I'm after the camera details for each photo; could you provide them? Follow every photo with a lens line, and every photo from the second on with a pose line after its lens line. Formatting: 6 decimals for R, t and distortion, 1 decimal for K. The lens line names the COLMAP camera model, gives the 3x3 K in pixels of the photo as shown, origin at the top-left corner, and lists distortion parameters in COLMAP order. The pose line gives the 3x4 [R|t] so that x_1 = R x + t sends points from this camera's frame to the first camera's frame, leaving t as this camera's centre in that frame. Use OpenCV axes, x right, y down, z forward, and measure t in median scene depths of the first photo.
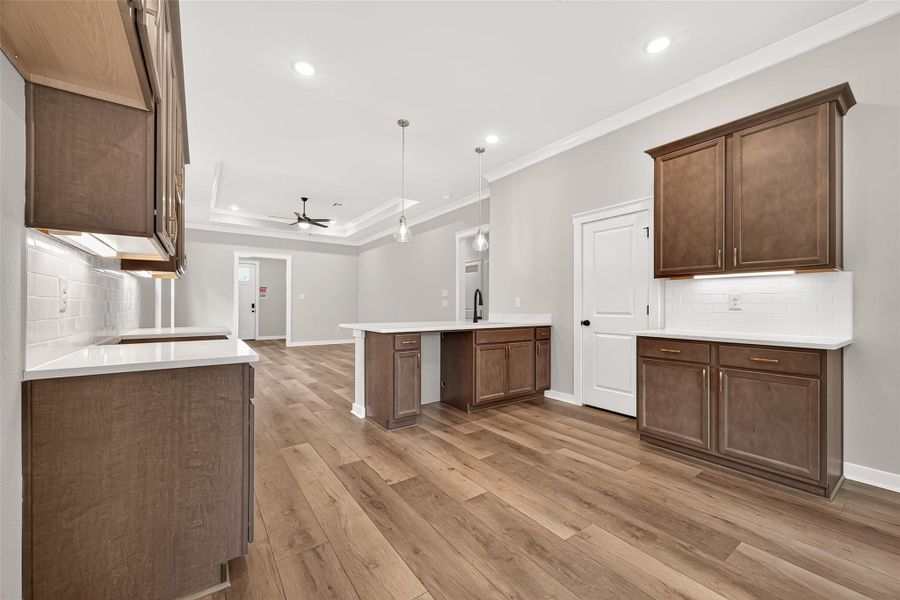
lens RADIAL K [[353.1, 0, 451.6], [0, 353.1, 305.6], [0, 0, 1]] dist [0.000973, -0.000141]
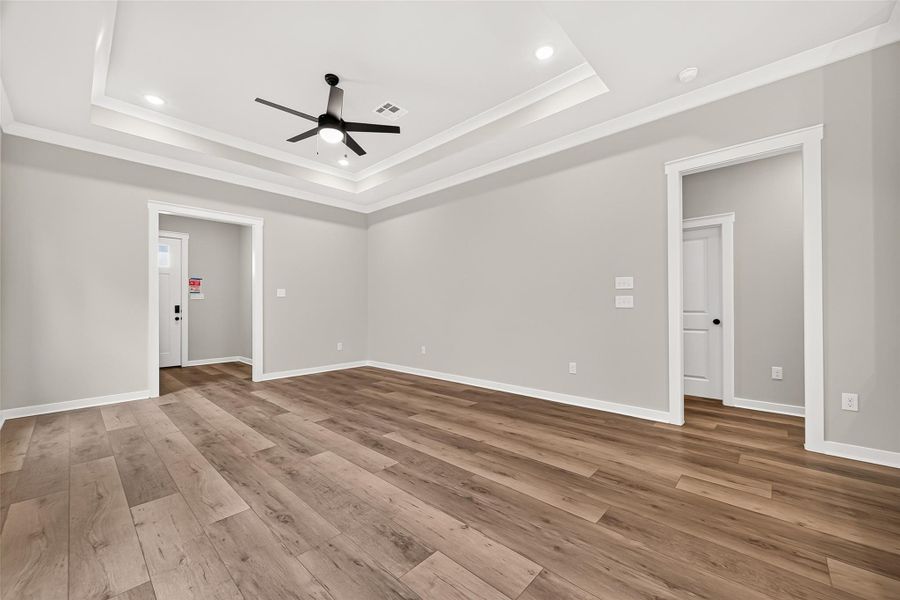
lens RADIAL K [[356.9, 0, 454.3], [0, 356.9, 305.1], [0, 0, 1]] dist [0.001855, -0.000155]
pose [[0.981105, -0.006928, 0.193352, -0.254117], [0.007519, 0.999969, -0.002323, -0.001826], [-0.193330, 0.003733, 0.981127, 0.366683]]
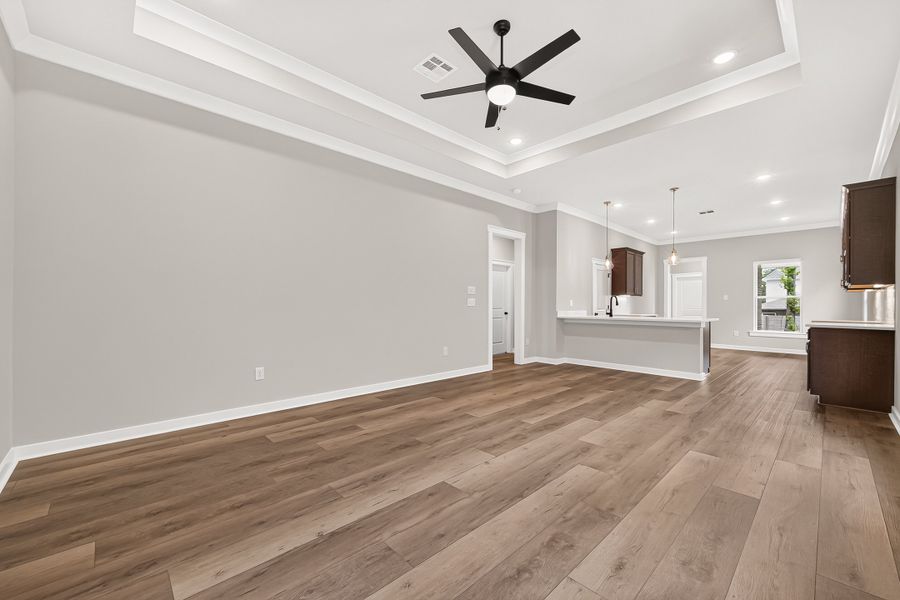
lens RADIAL K [[356.9, 0, 454.3], [0, 356.9, 305.1], [0, 0, 1]] dist [0.001855, -0.000155]
pose [[-0.132495, -0.002146, 0.991181, -0.563636], [-0.005649, 0.999983, 0.001410, 0.000710], [-0.991168, -0.005413, -0.132504, 0.786602]]
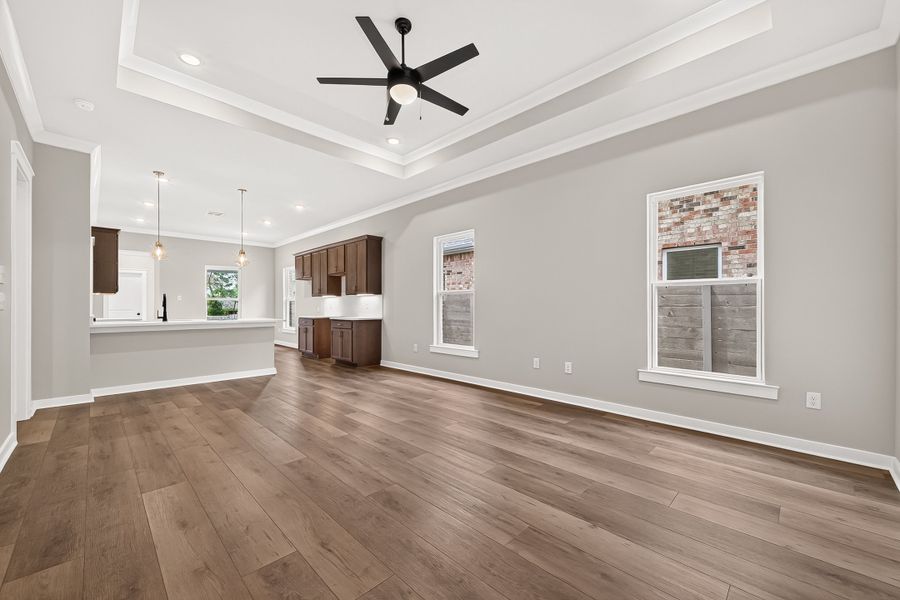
lens RADIAL K [[356.9, 0, 454.3], [0, 356.9, 305.1], [0, 0, 1]] dist [0.001855, -0.000155]
pose [[-0.986980, -0.003734, -0.160802, -0.295904], [-0.002892, 0.999981, -0.005469, -0.001070], [0.160820, -0.004933, -0.986971, 0.989266]]
